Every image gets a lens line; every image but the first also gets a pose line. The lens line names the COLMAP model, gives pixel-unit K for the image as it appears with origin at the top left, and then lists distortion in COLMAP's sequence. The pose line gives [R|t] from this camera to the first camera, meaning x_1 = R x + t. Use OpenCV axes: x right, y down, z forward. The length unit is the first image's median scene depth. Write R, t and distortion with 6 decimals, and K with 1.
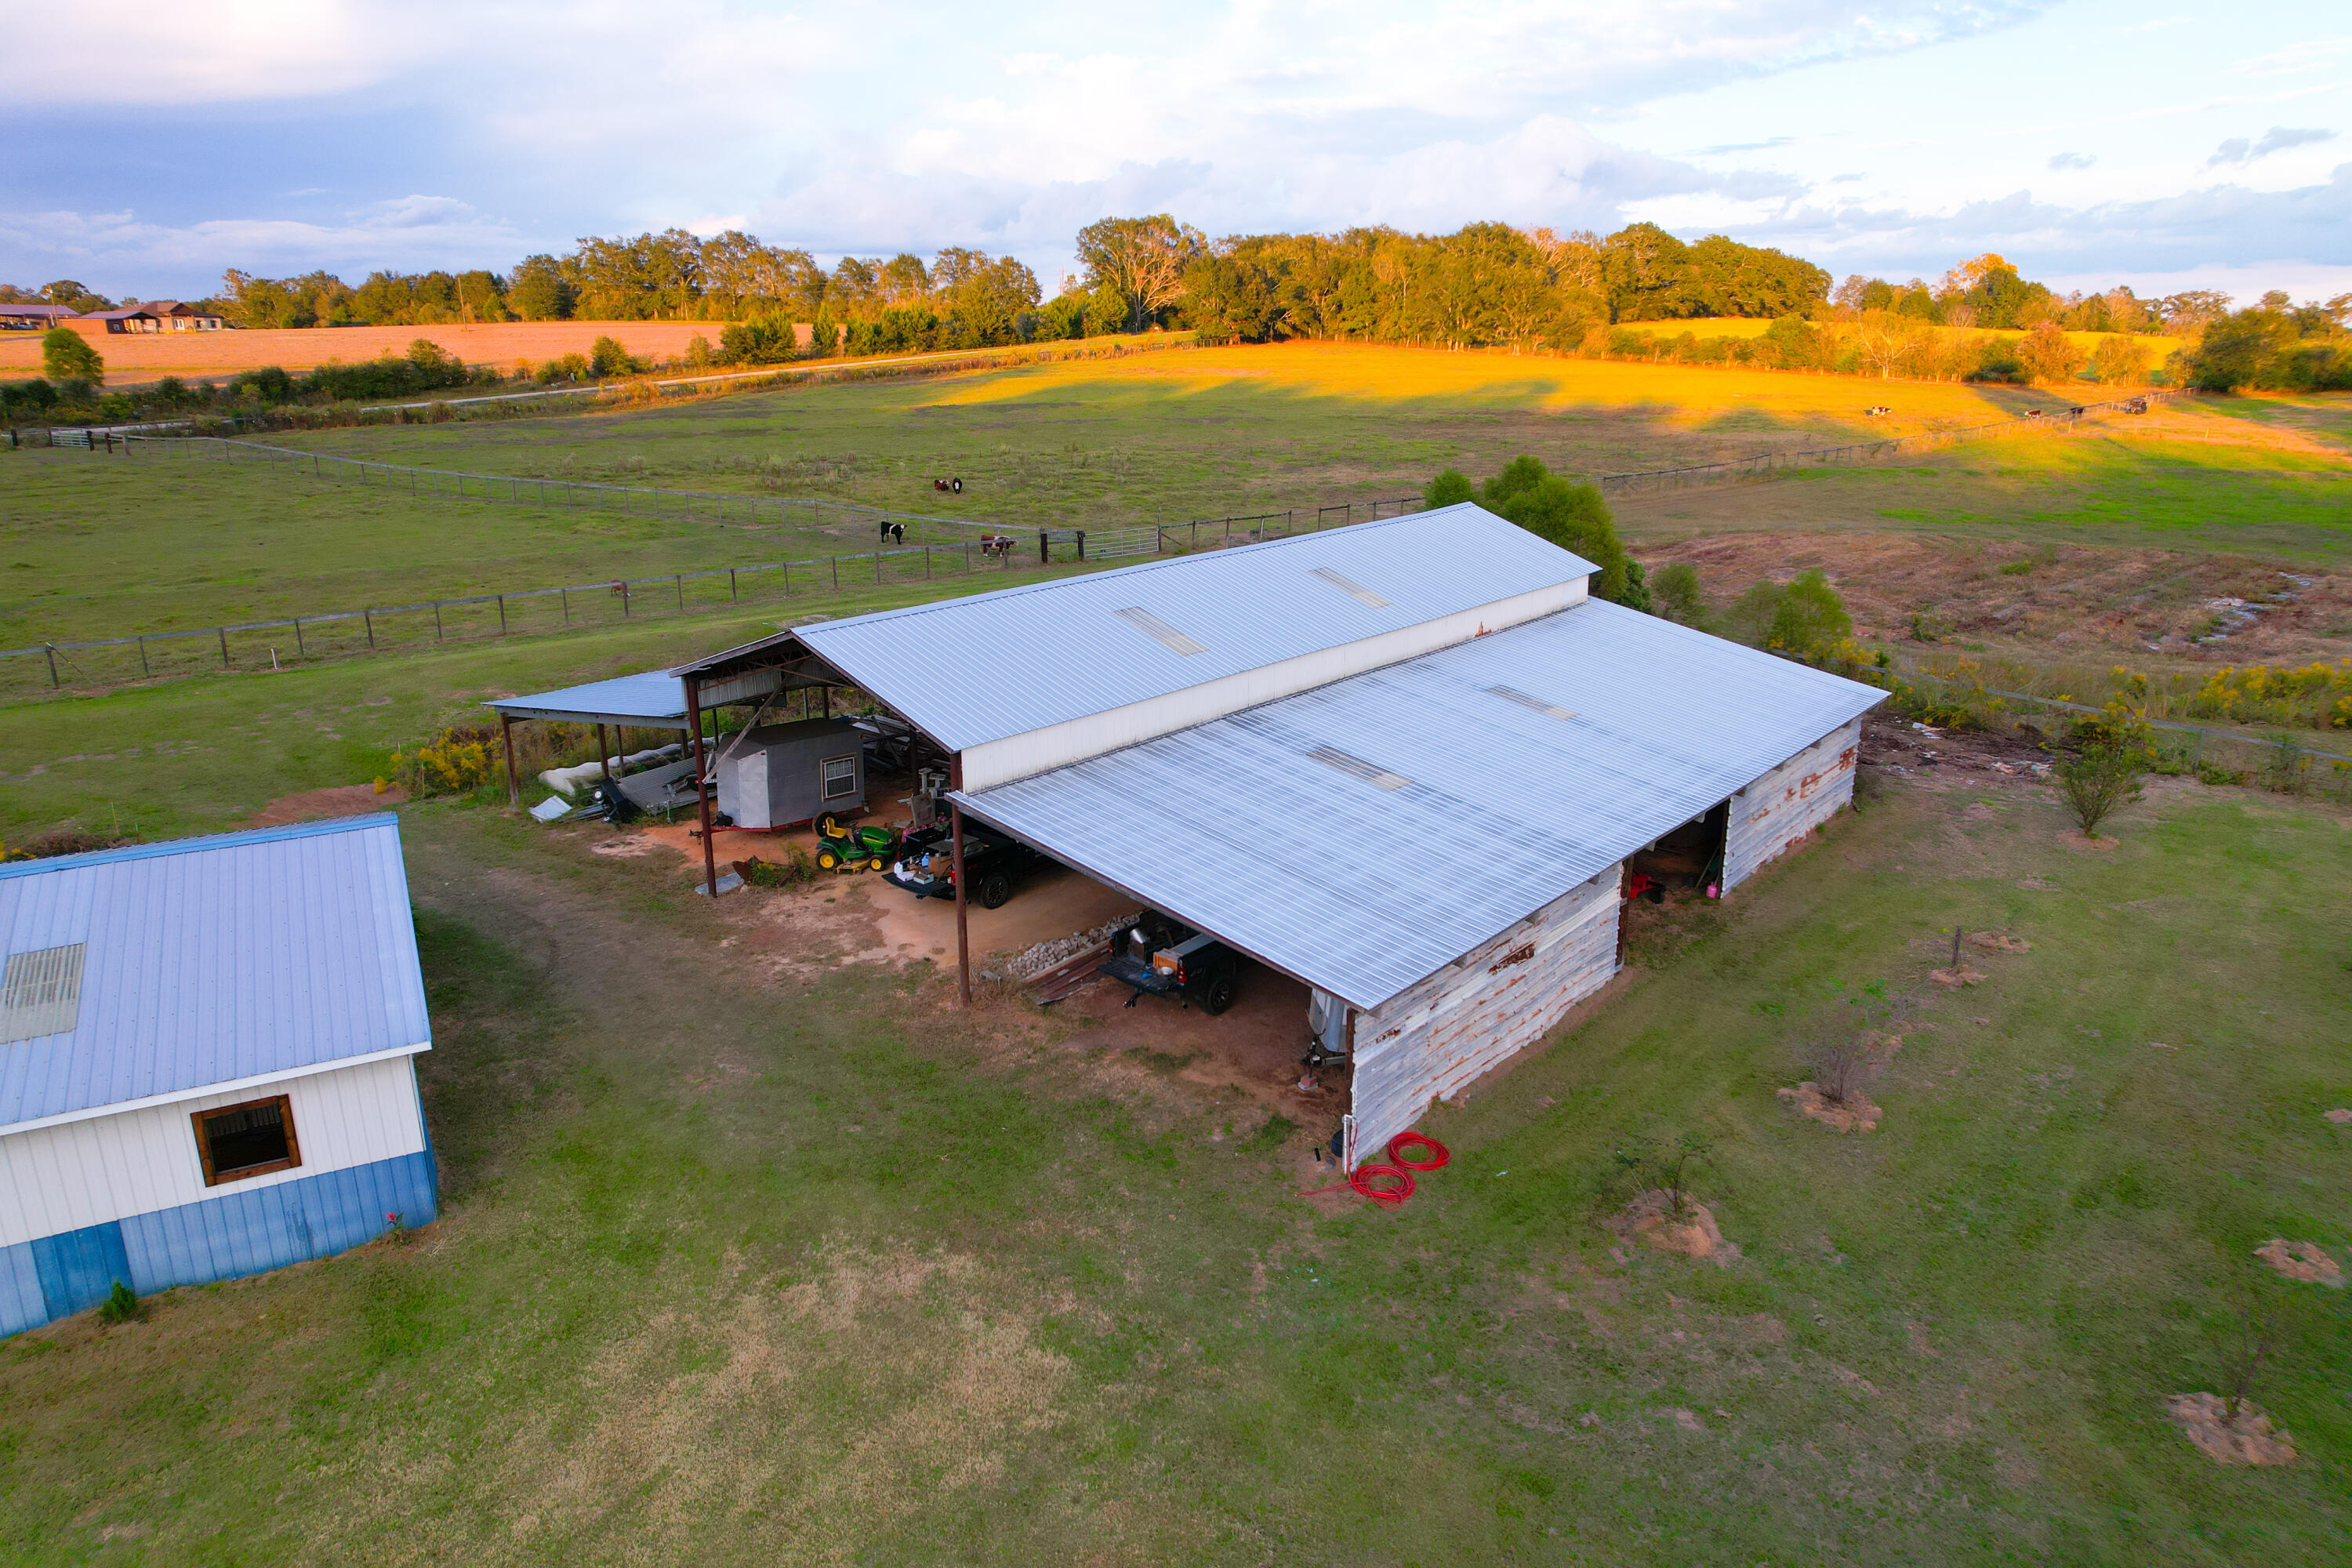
lens RADIAL K [[1508.2, 0, 1175.8], [0, 1508.2, 801.1], [0, 0, 1]] dist [-0.074743, 0.070373]
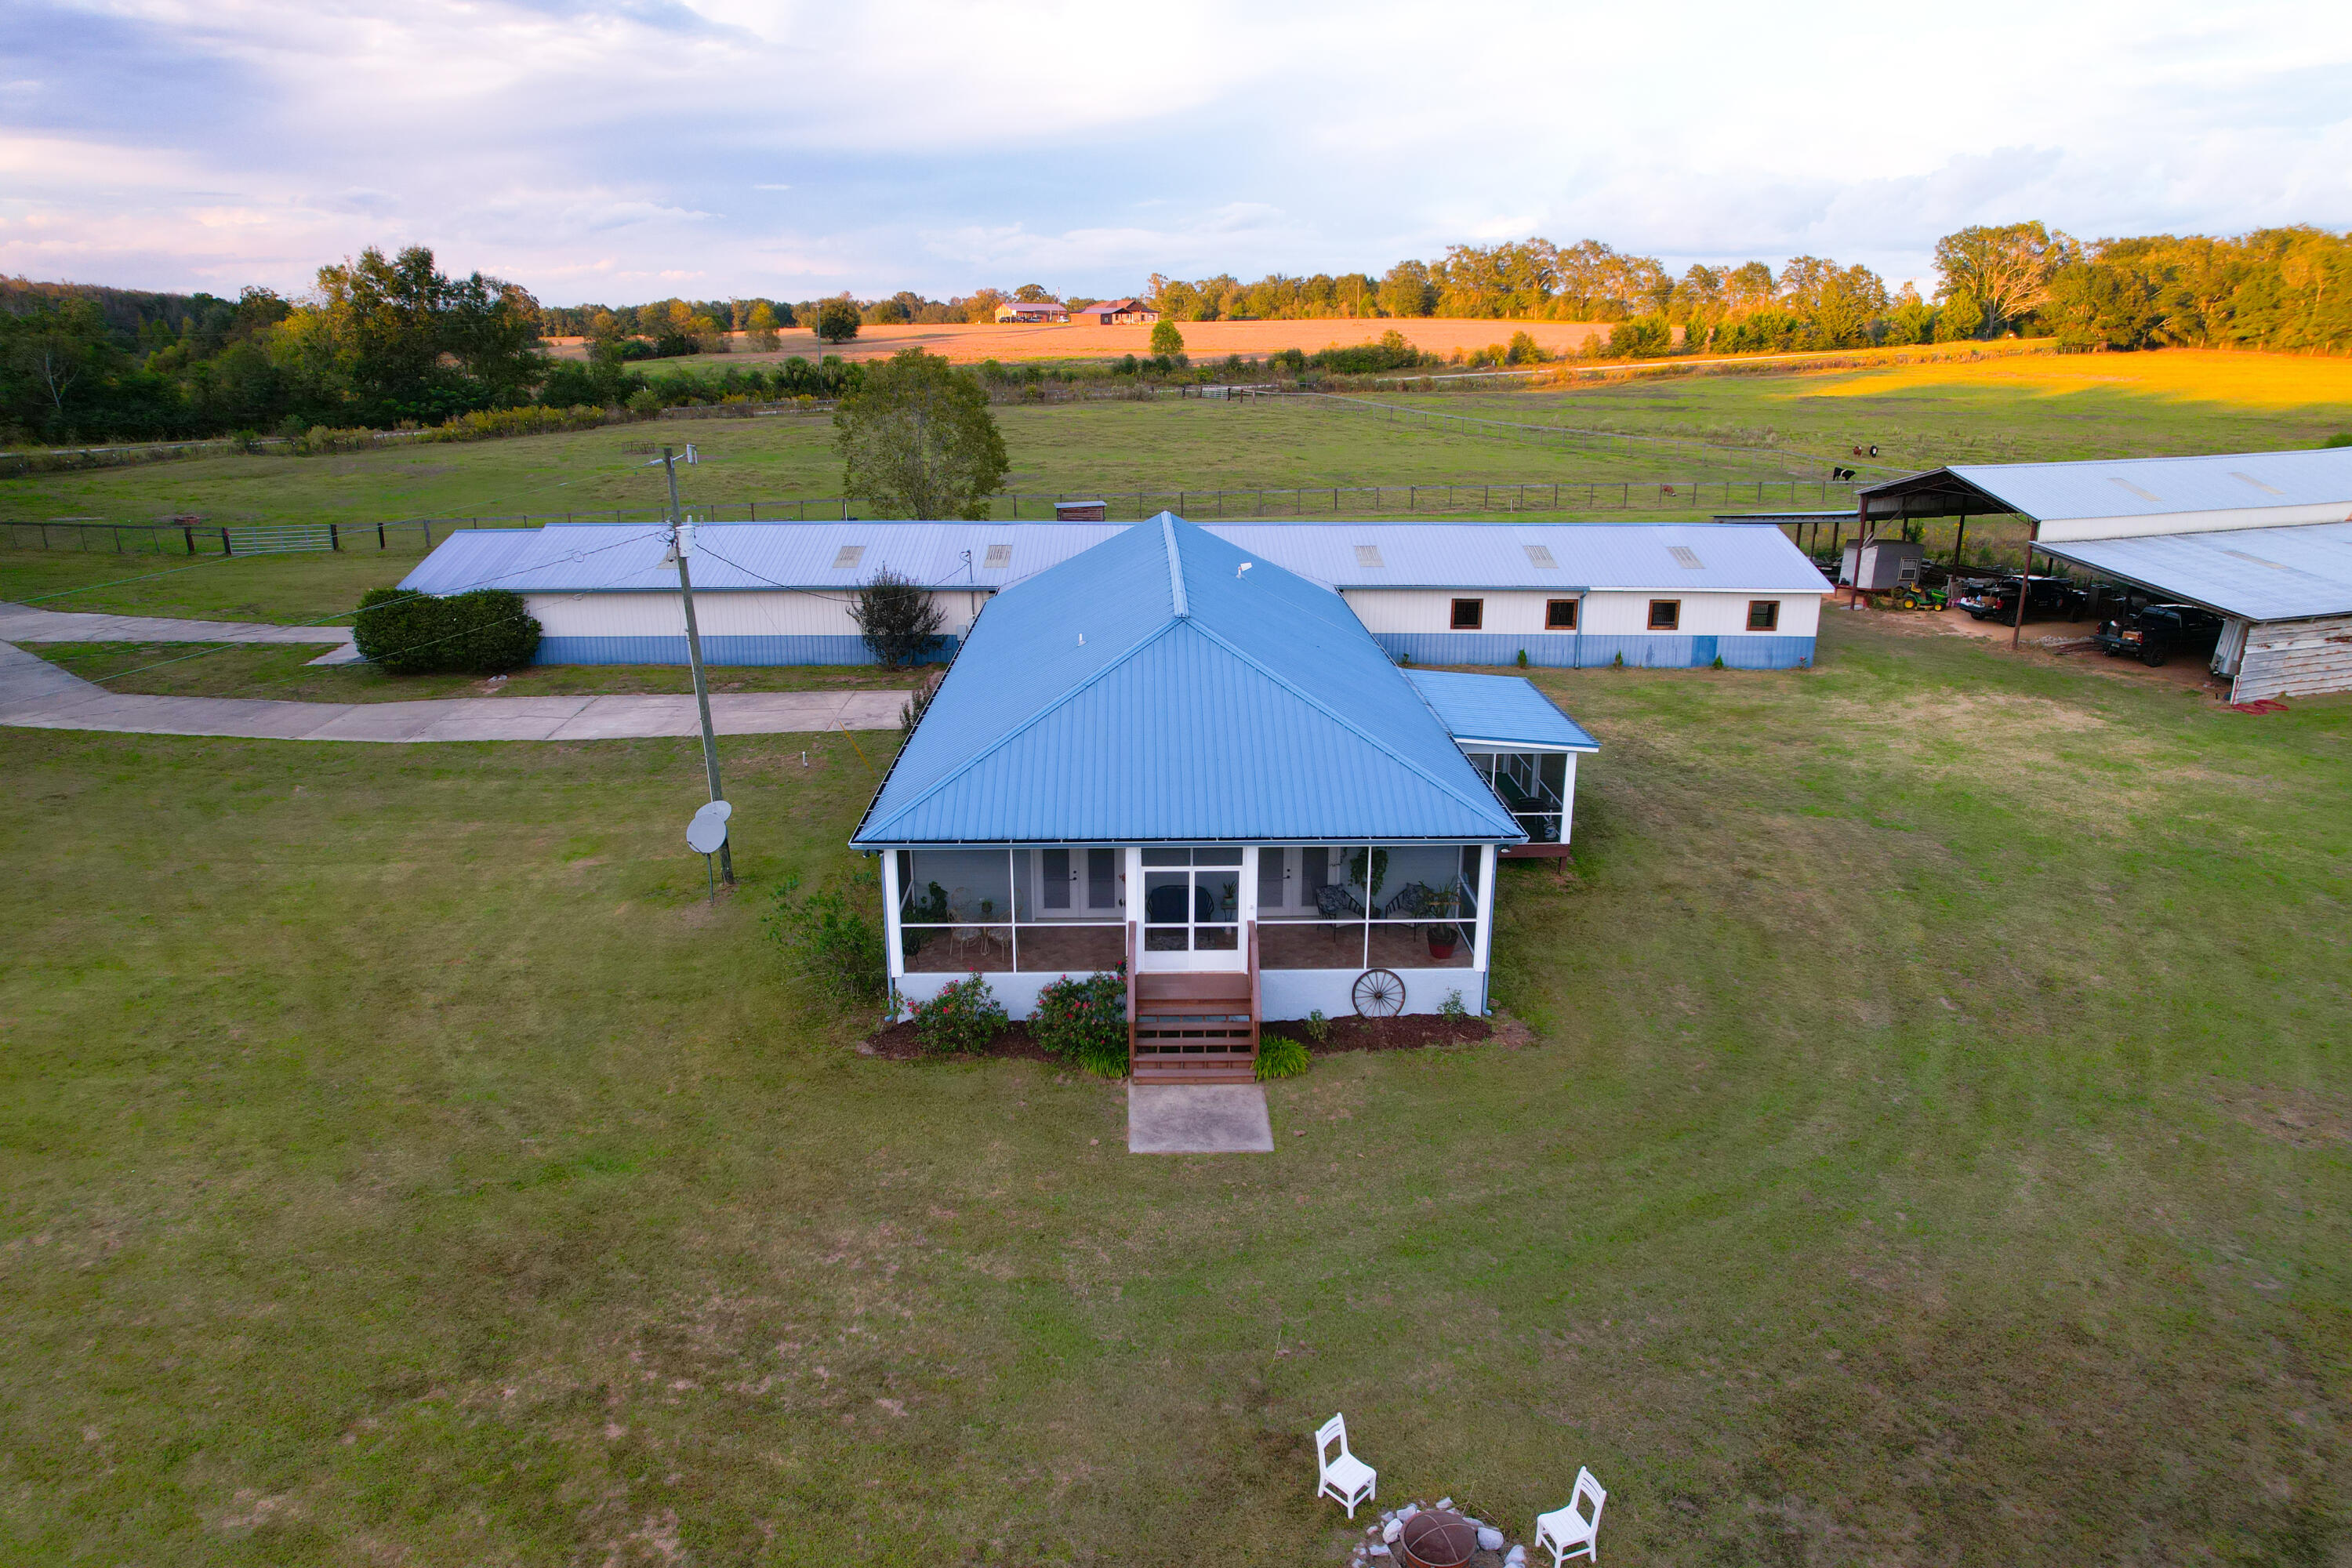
lens RADIAL K [[1508.2, 0, 1175.8], [0, 1508.2, 801.1], [0, 0, 1]] dist [-0.074743, 0.070373]
pose [[0.885073, 0.145186, -0.442229, -0.026558], [-0.145681, 0.988779, 0.033057, 0.051552], [0.442066, 0.035166, 0.896293, -0.155574]]
